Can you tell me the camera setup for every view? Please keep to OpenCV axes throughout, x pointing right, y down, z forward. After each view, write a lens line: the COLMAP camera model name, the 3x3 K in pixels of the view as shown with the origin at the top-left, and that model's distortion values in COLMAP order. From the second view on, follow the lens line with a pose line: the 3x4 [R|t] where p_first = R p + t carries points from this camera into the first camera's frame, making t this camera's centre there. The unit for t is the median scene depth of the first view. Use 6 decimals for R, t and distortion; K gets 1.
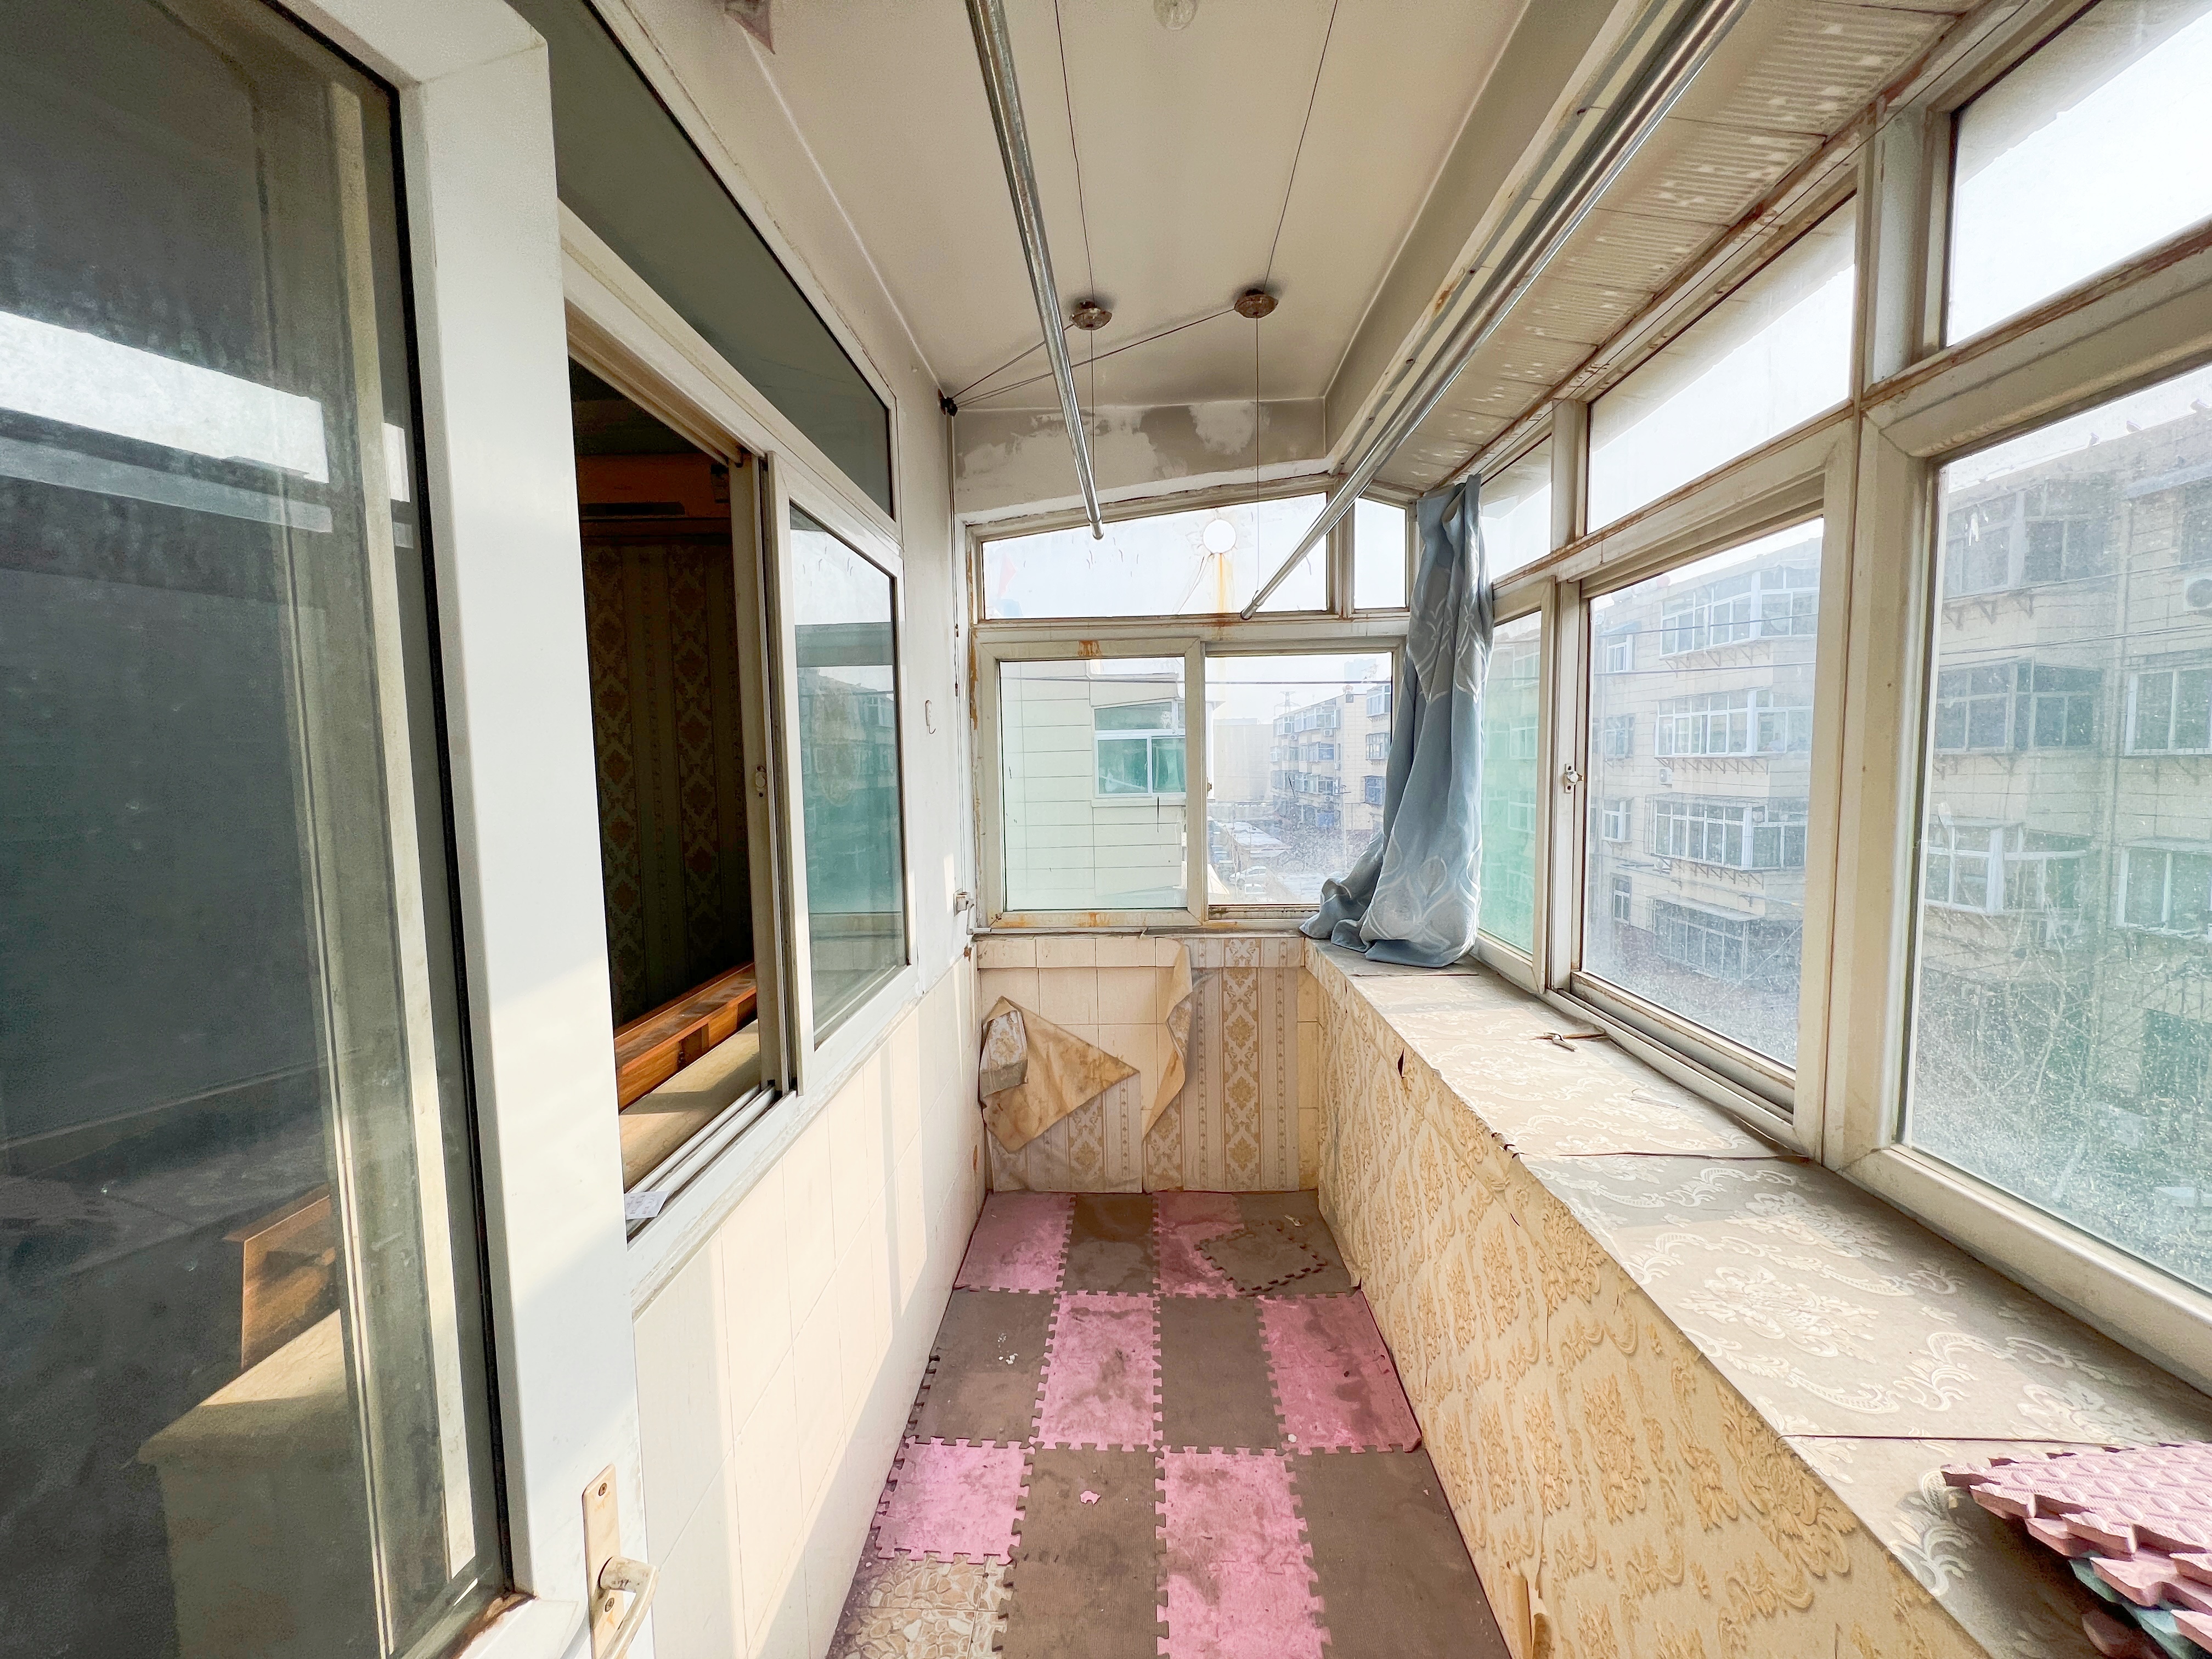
lens RADIAL K [[885.0, 0, 1107.5], [0, 885.0, 826.6], [0, 0, 1]] dist [0.001335, -0.000287]
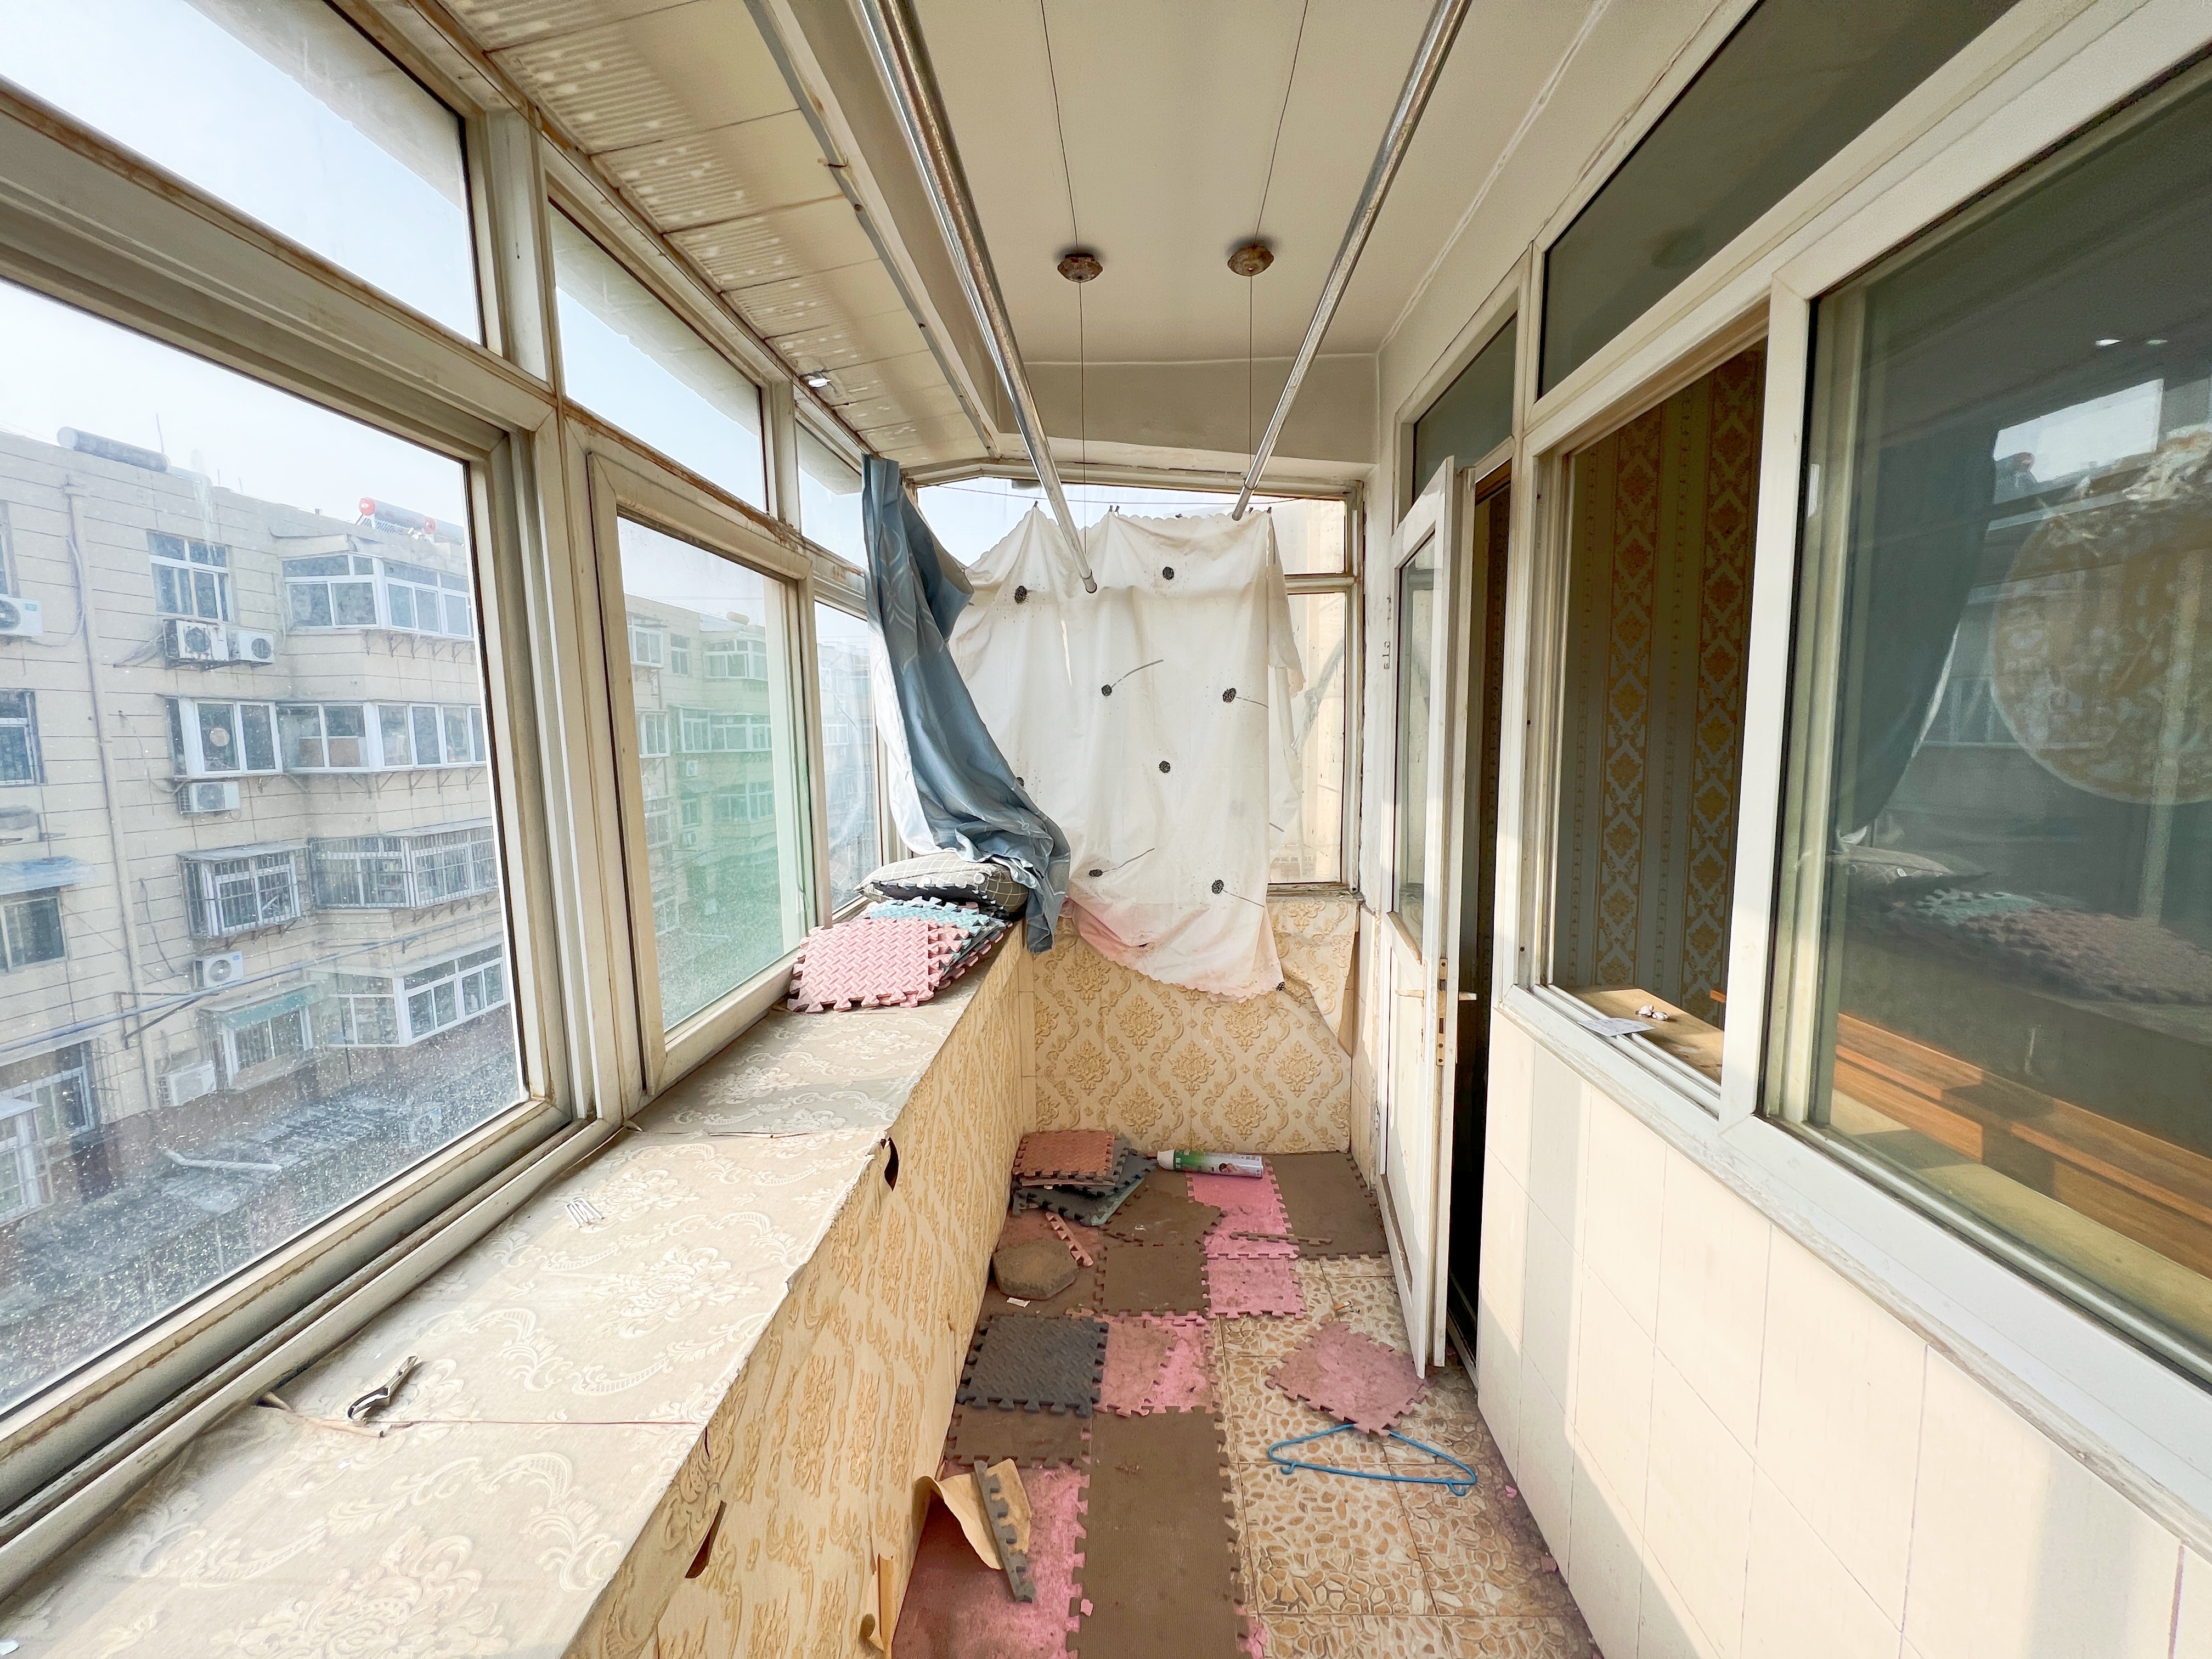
lens RADIAL K [[885.0, 0, 1109.9], [0, 885.0, 824.4], [0, 0, 1]] dist [0.001335, -0.000287]
pose [[-0.999365, 0.035493, 0.002975, 0.197283], [0.035442, 0.982676, 0.181912, -0.141929], [0.003533, 0.181902, -0.983310, 1.928737]]
